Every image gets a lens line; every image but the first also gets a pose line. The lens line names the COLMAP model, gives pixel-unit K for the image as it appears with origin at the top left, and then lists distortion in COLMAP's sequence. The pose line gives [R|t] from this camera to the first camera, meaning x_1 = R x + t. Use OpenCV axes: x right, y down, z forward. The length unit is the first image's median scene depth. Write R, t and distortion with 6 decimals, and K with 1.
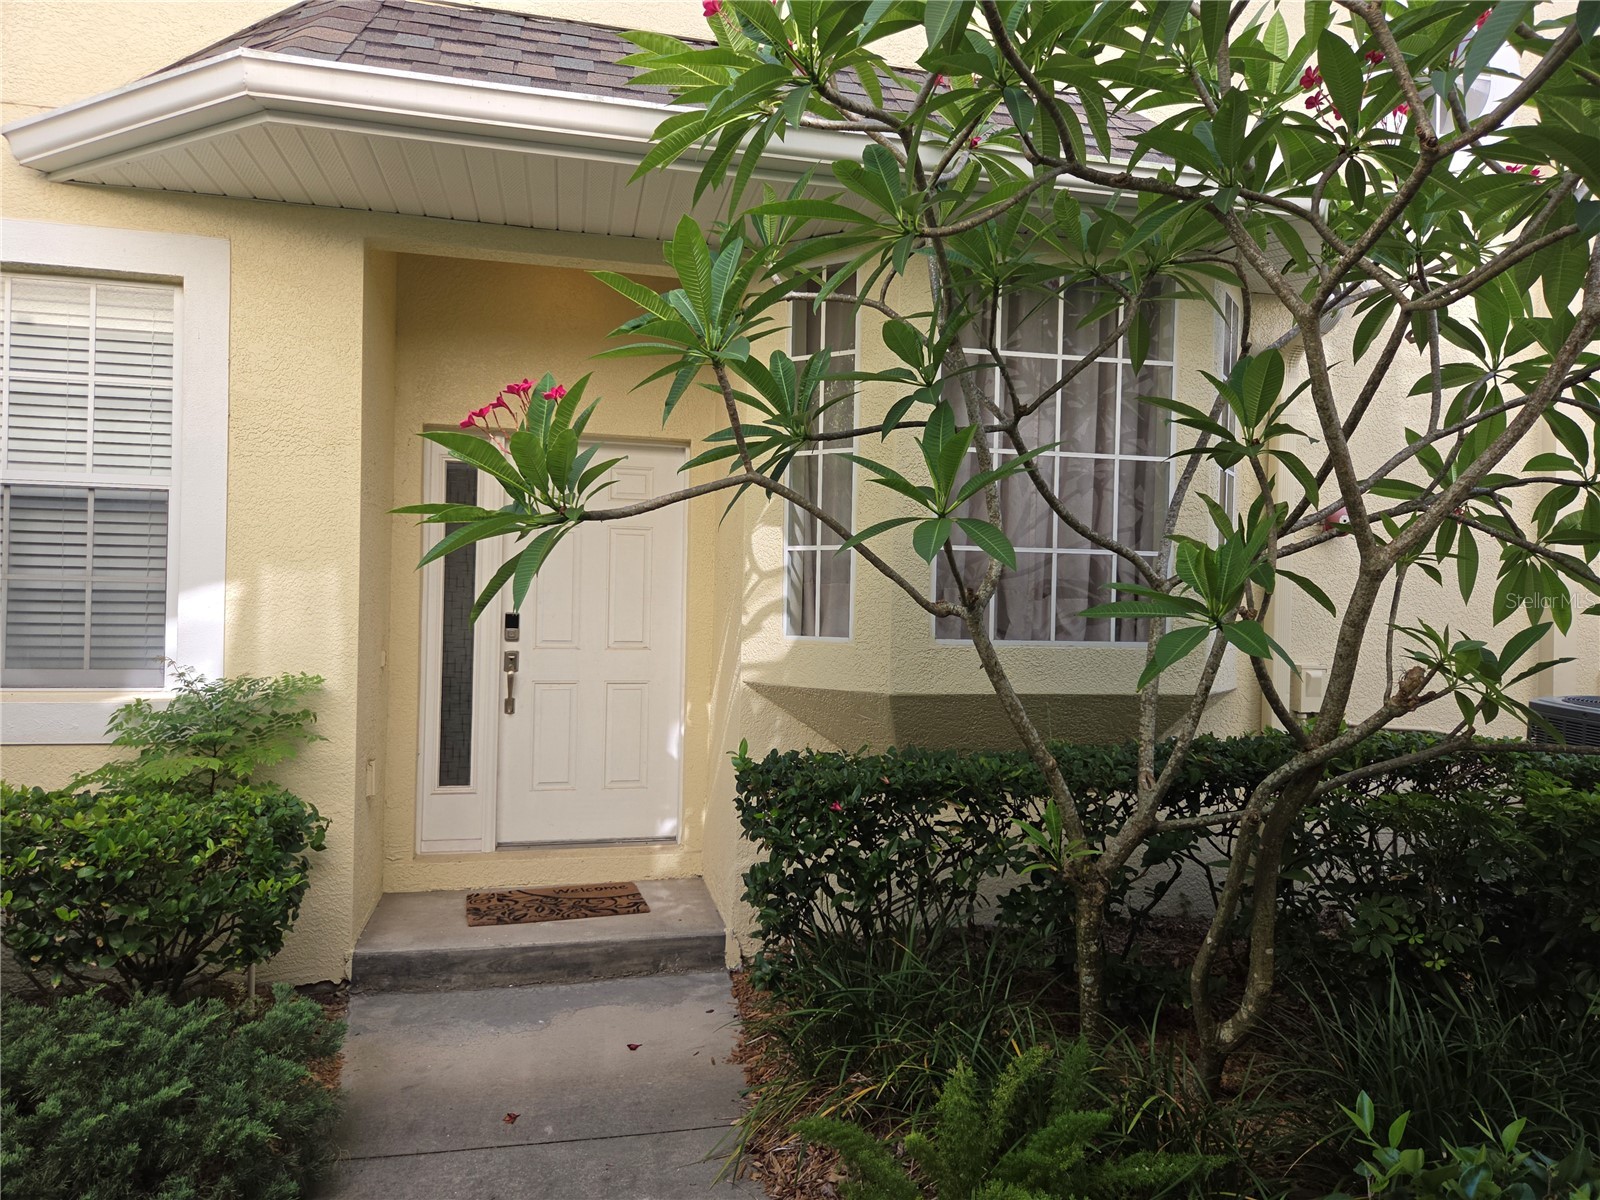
lens RADIAL K [[1077.1, 0, 792.1], [0, 1077.1, 588.8], [0, 0, 1]] dist [0.074070, -0.068322]
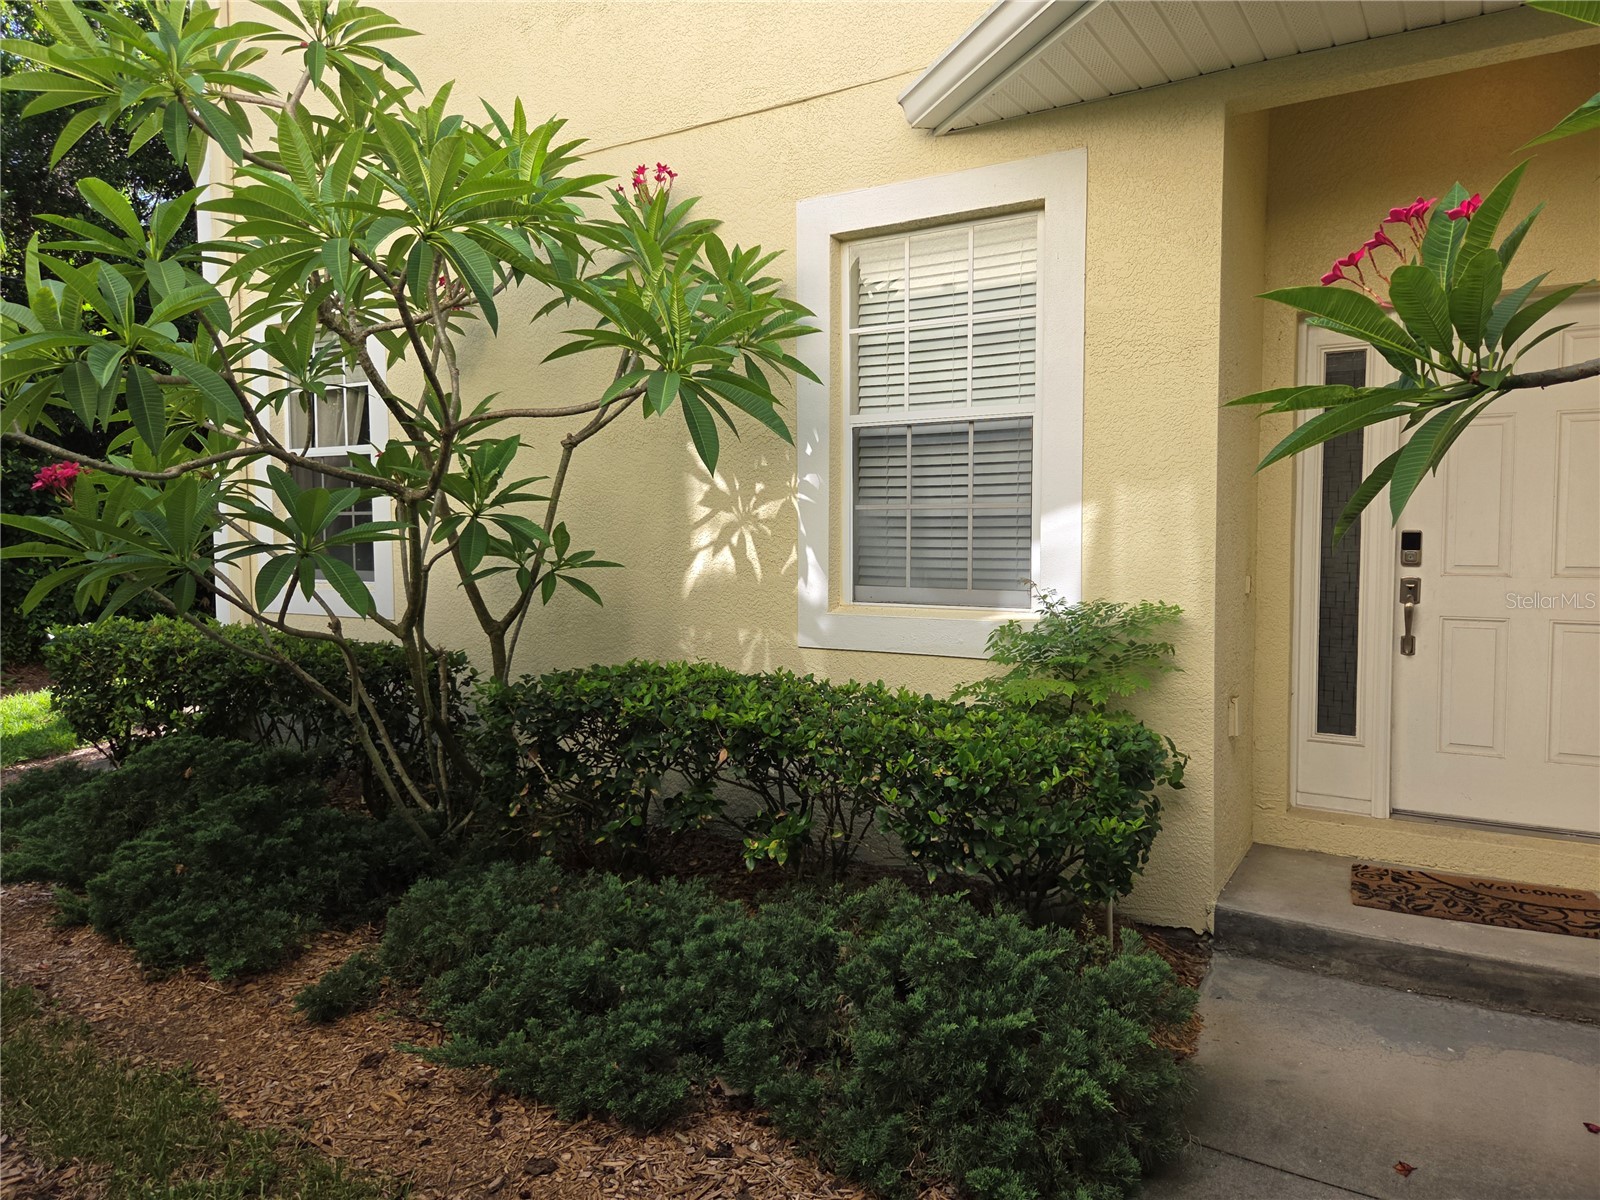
lens RADIAL K [[1077.1, 0, 792.1], [0, 1077.1, 588.8], [0, 0, 1]] dist [0.074070, -0.068322]
pose [[0.712764, 0.019011, -0.701146, -0.019235], [0.030022, 0.997890, 0.057576, 0.005931], [0.700761, -0.062088, 0.710689, 0.122302]]
